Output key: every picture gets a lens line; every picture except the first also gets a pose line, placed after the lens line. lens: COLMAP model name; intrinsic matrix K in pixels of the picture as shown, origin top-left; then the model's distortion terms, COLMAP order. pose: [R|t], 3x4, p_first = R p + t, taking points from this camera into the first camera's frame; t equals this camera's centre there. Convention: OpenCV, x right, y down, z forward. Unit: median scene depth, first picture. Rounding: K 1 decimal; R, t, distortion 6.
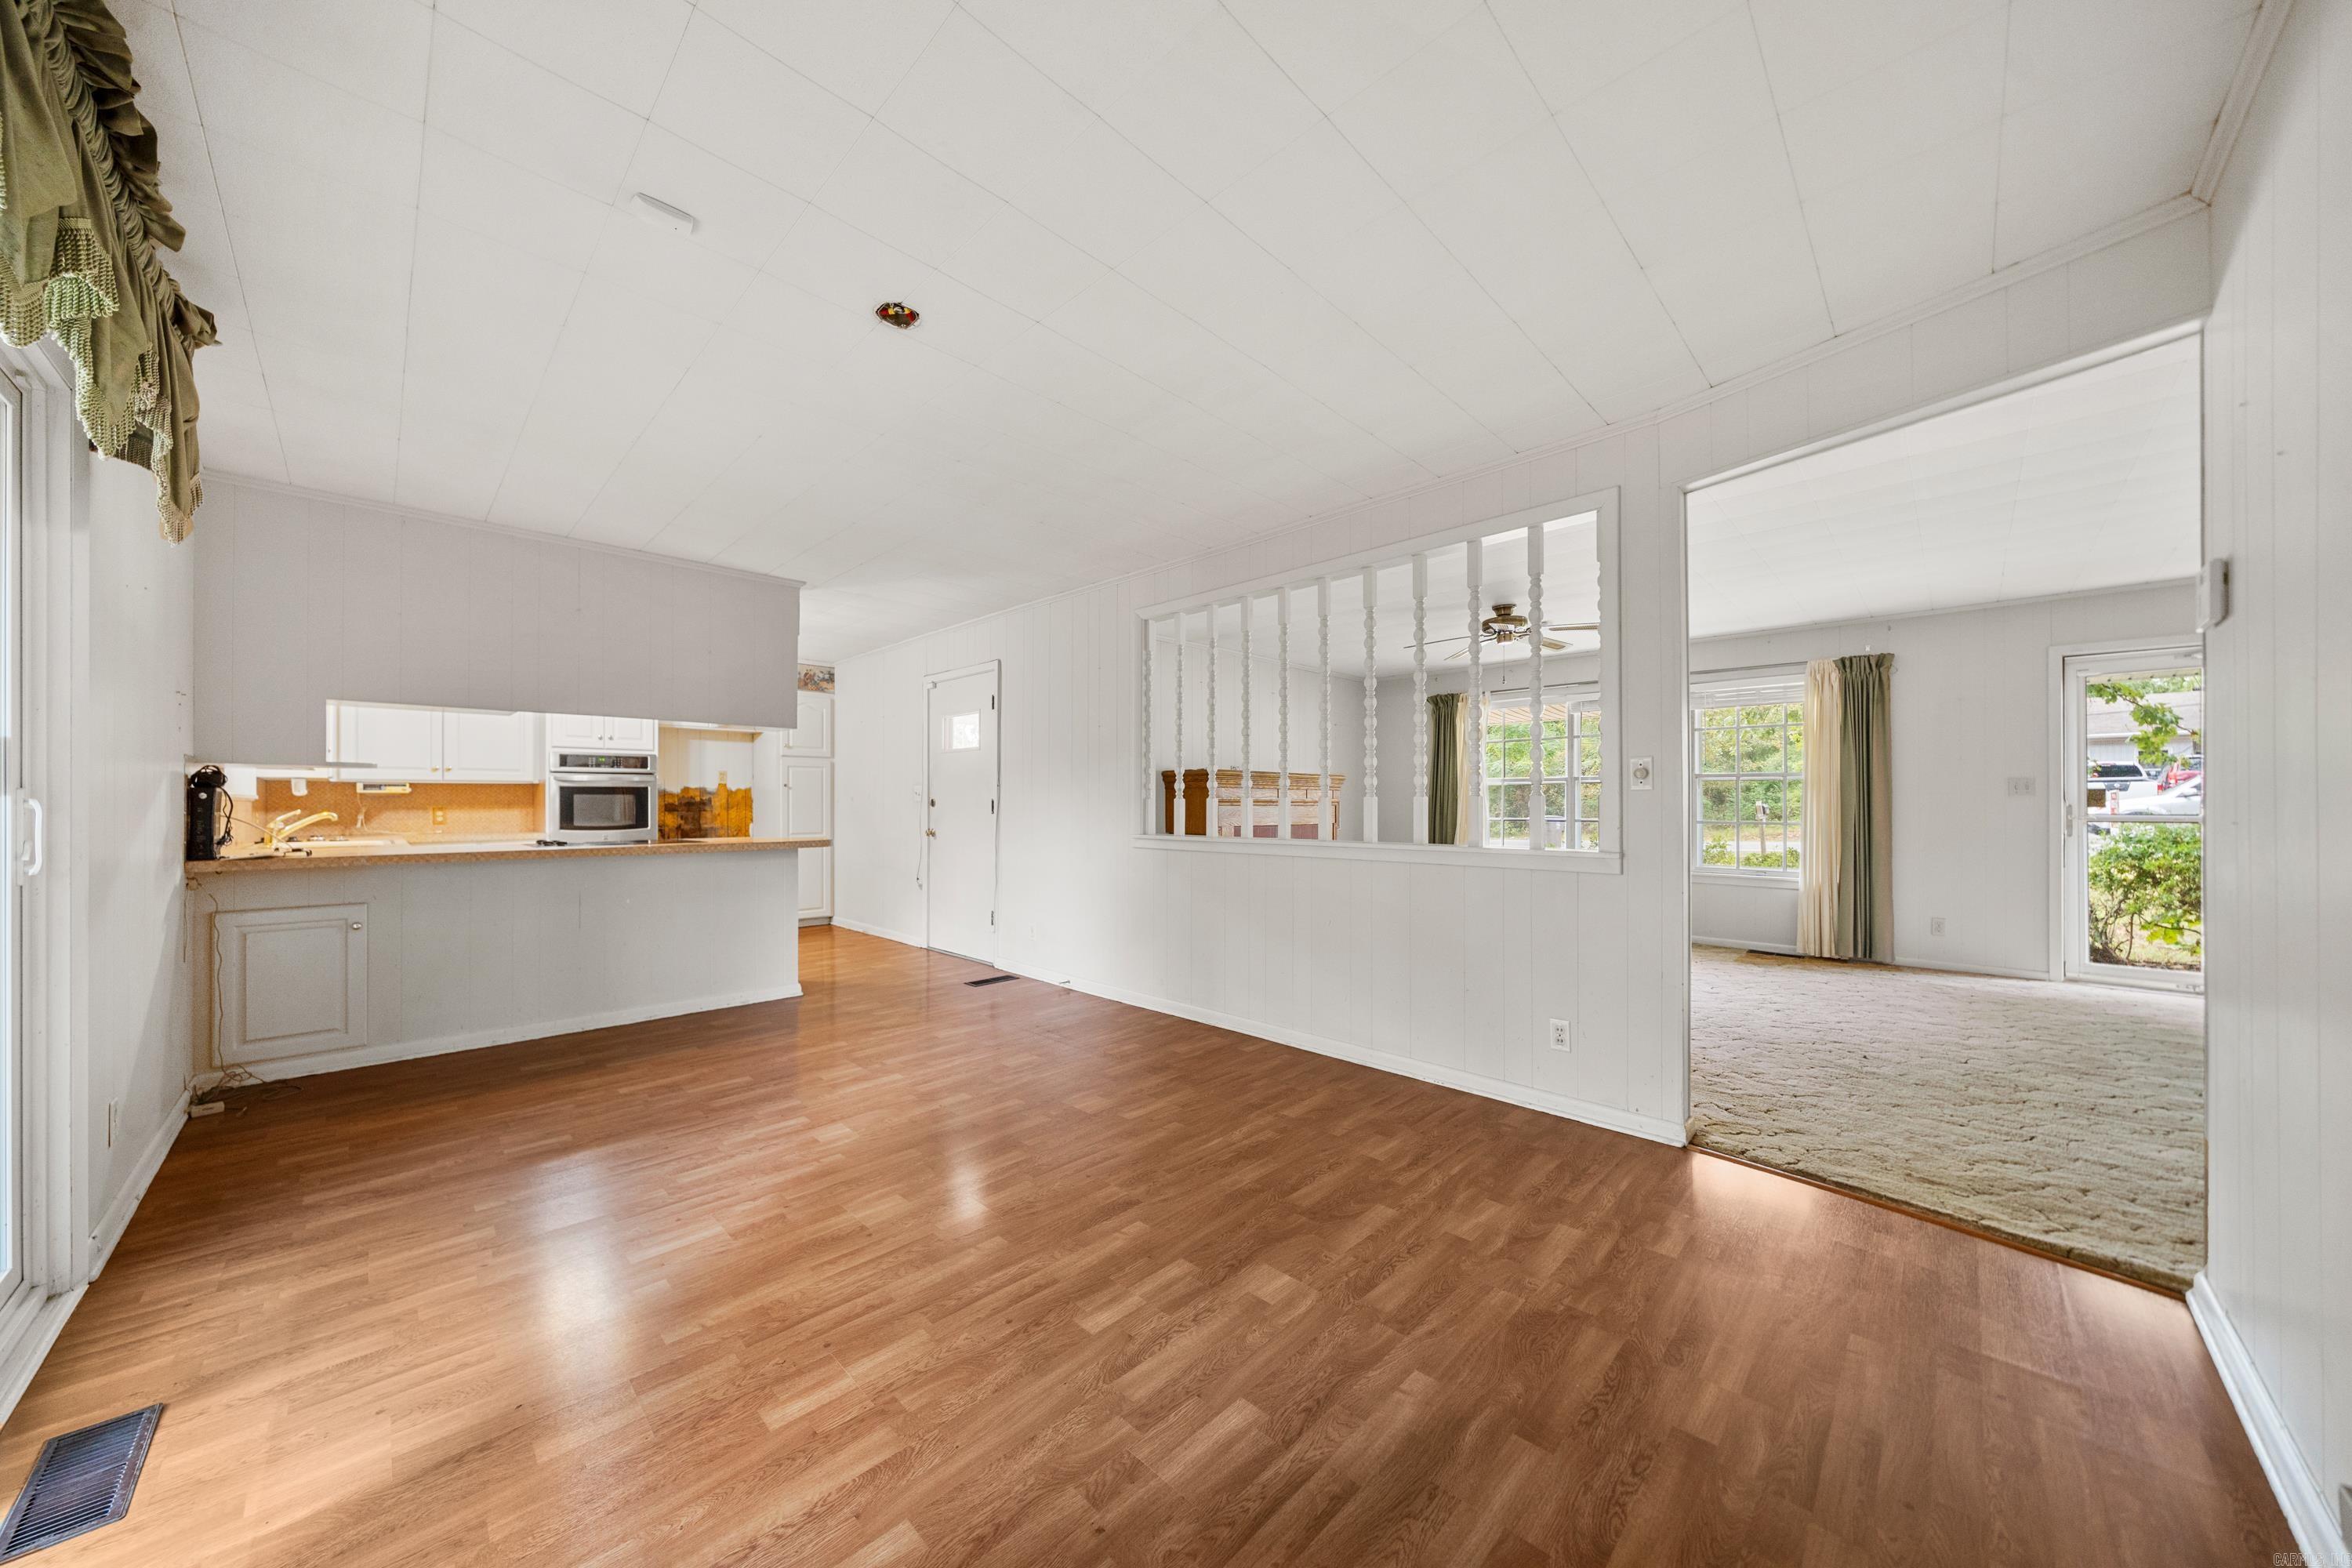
lens RADIAL K [[783.1, 0, 1156.5], [0, 783.1, 802.8], [0, 0, 1]] dist [-0.005669, -0.000011]
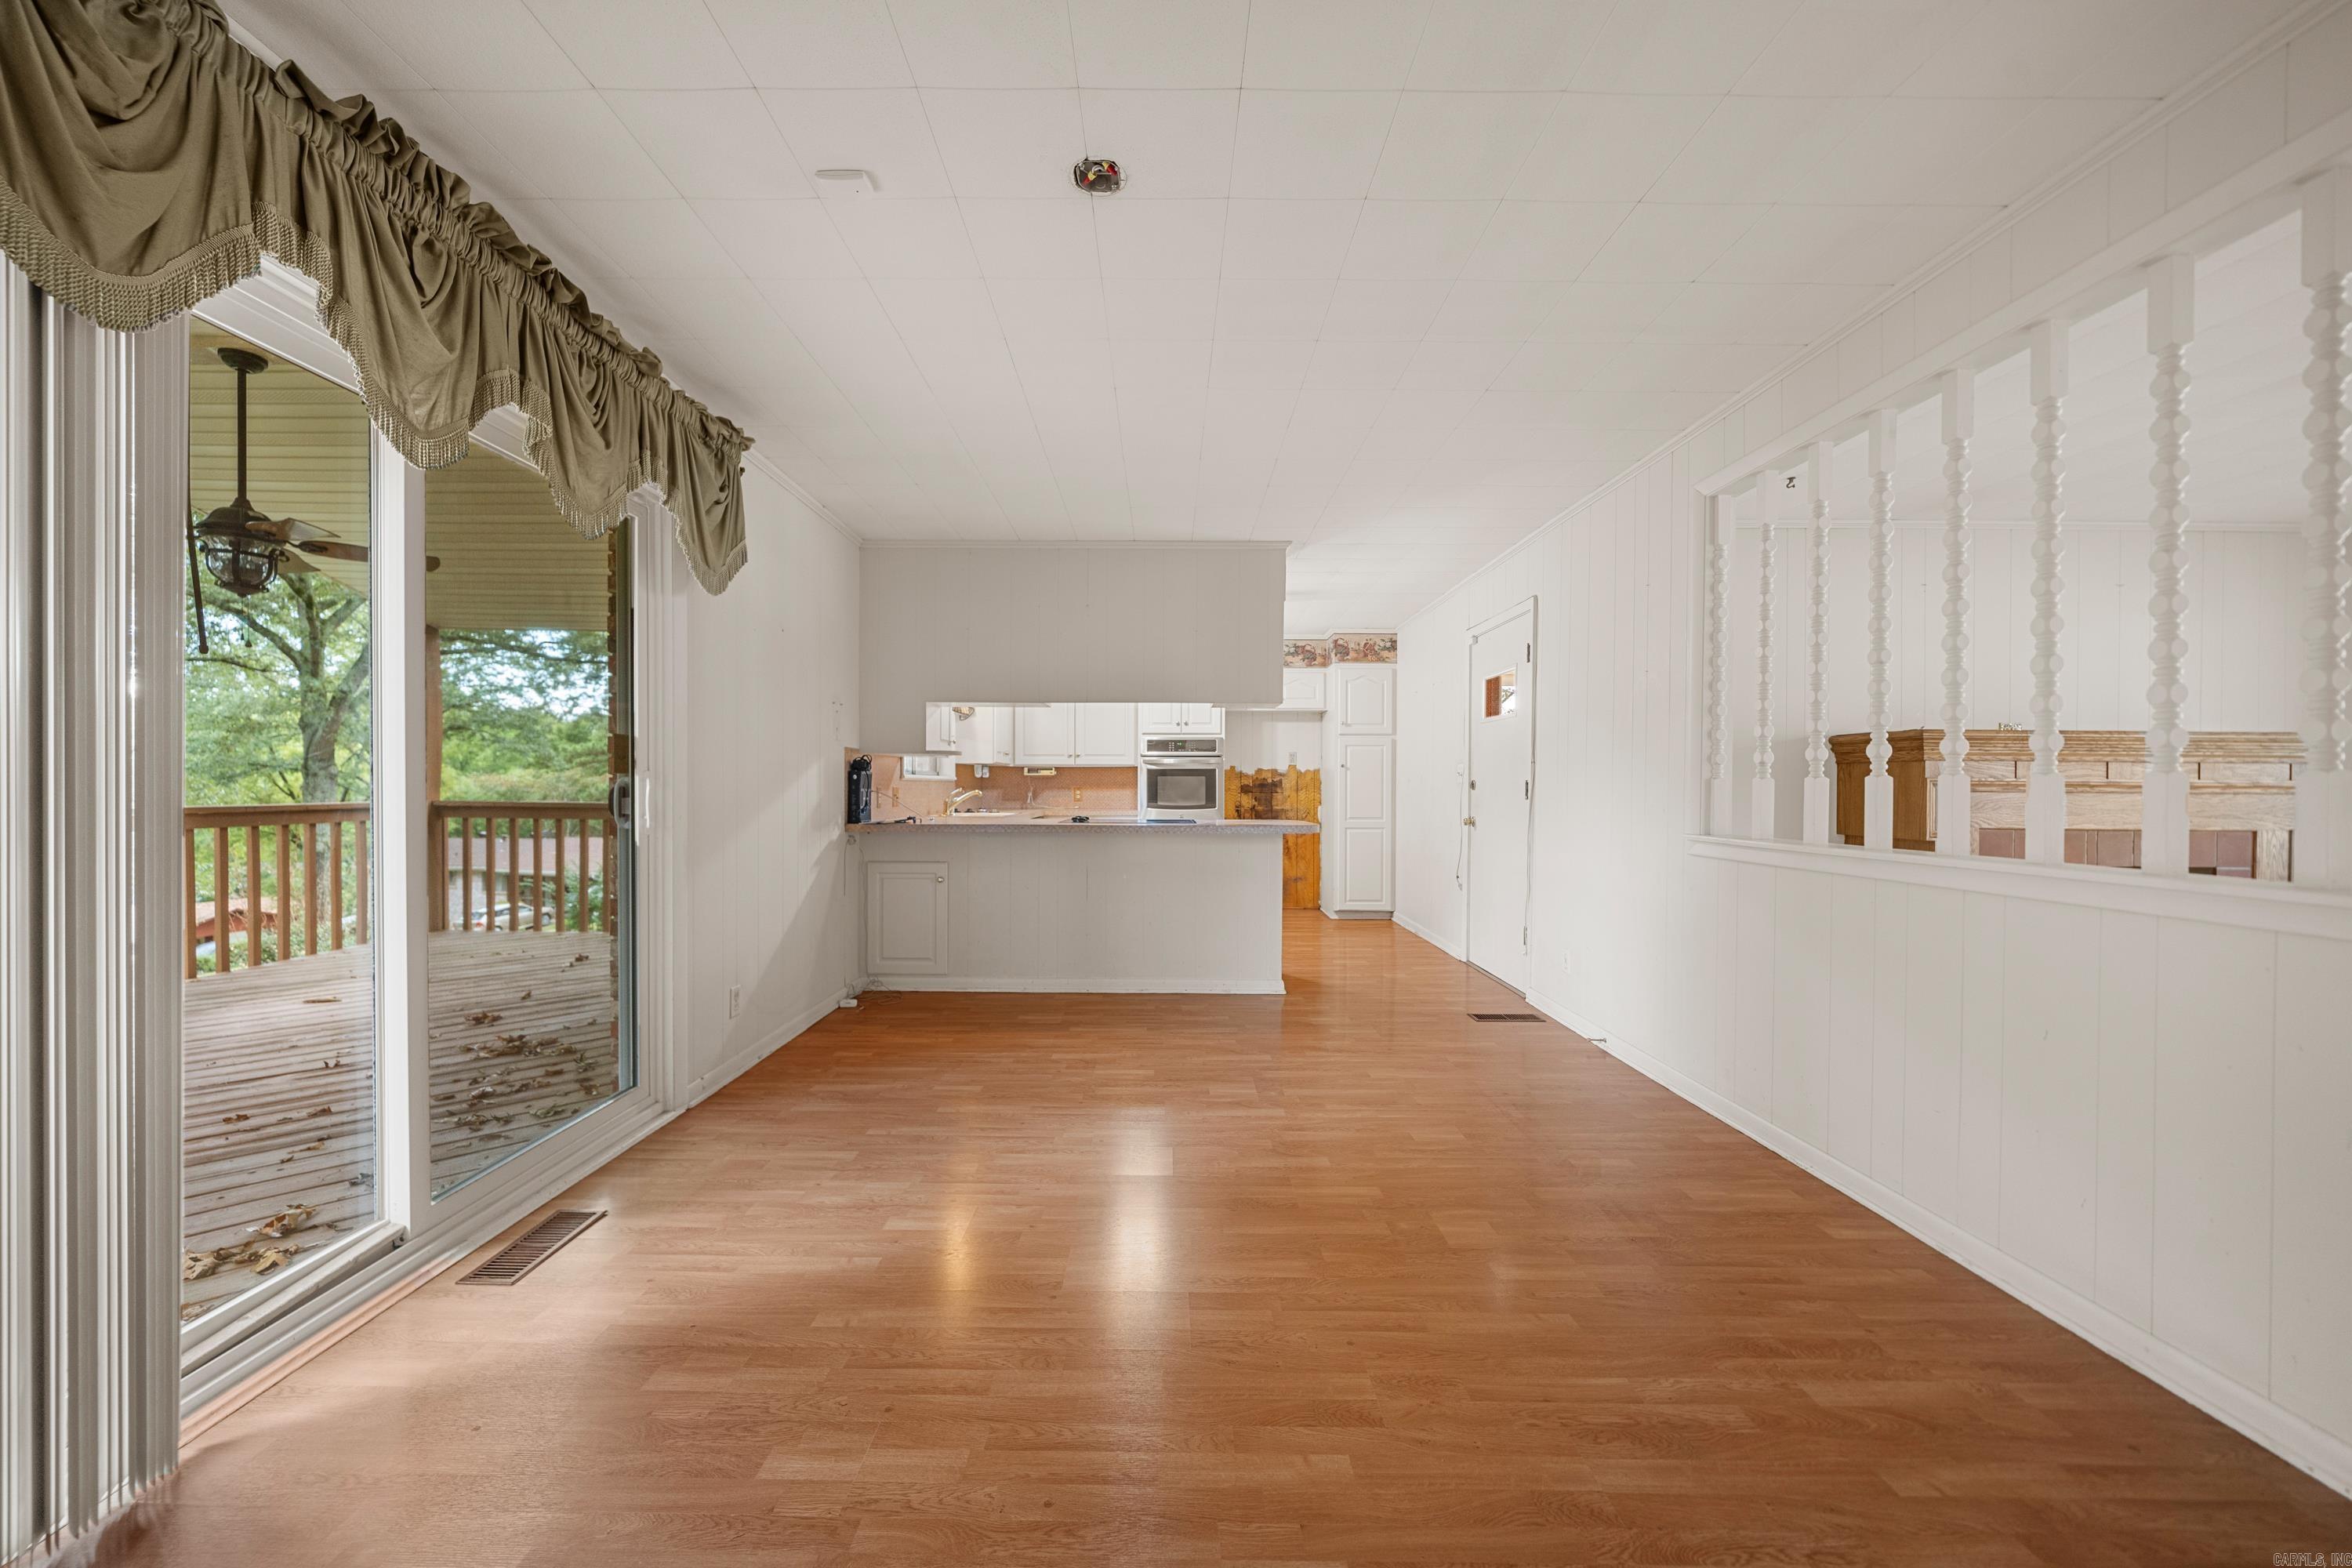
lens RADIAL K [[863.3, 0, 1170.4], [0, 863.3, 792.5], [0, 0, 1]] dist [-0.002056, -0.000011]
pose [[0.713211, 0.010106, -0.700876, 0.188619], [-0.004936, 0.999944, 0.009396, 0.001643], [0.700932, -0.003242, 0.713221, 0.222421]]
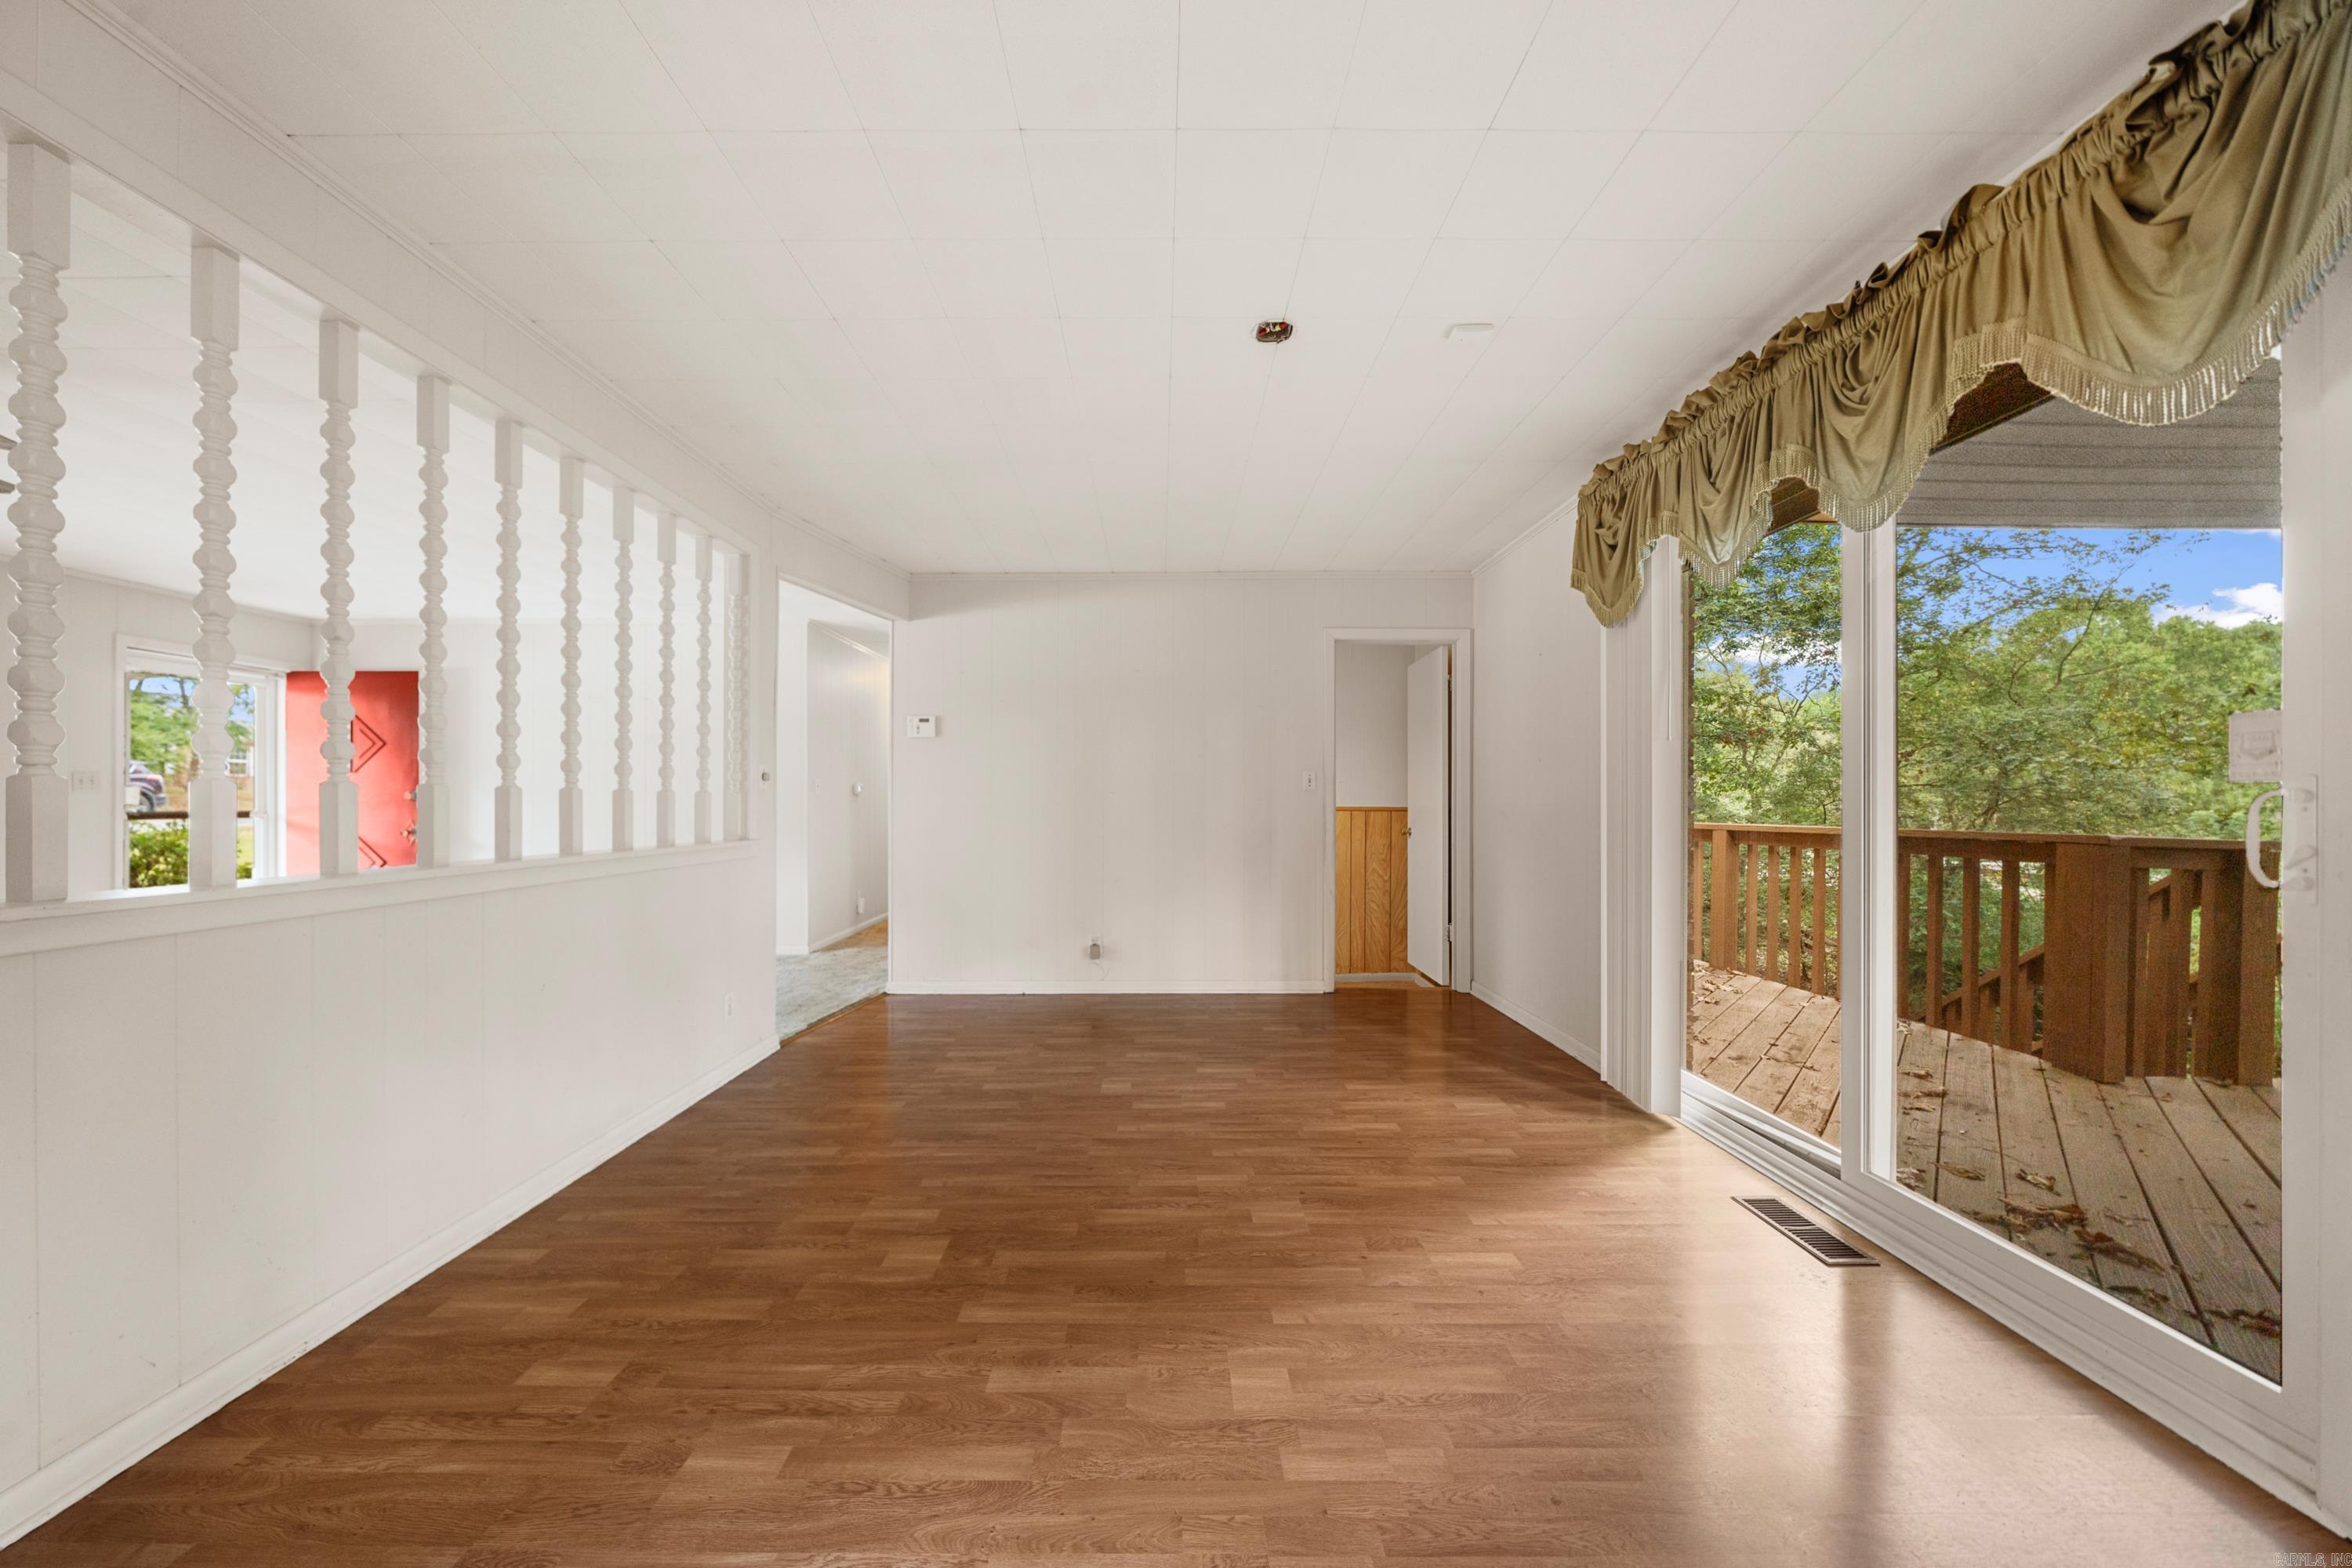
lens RADIAL K [[816.3, 0, 1147.5], [0, 816.3, 801.7], [0, 0, 1]] dist [-0.000490, -0.000022]
pose [[-0.699120, -0.000297, 0.715004, -0.534446], [-0.002455, 0.999995, -0.001985, 0.004309], [-0.715000, -0.003143, -0.699117, 1.011254]]
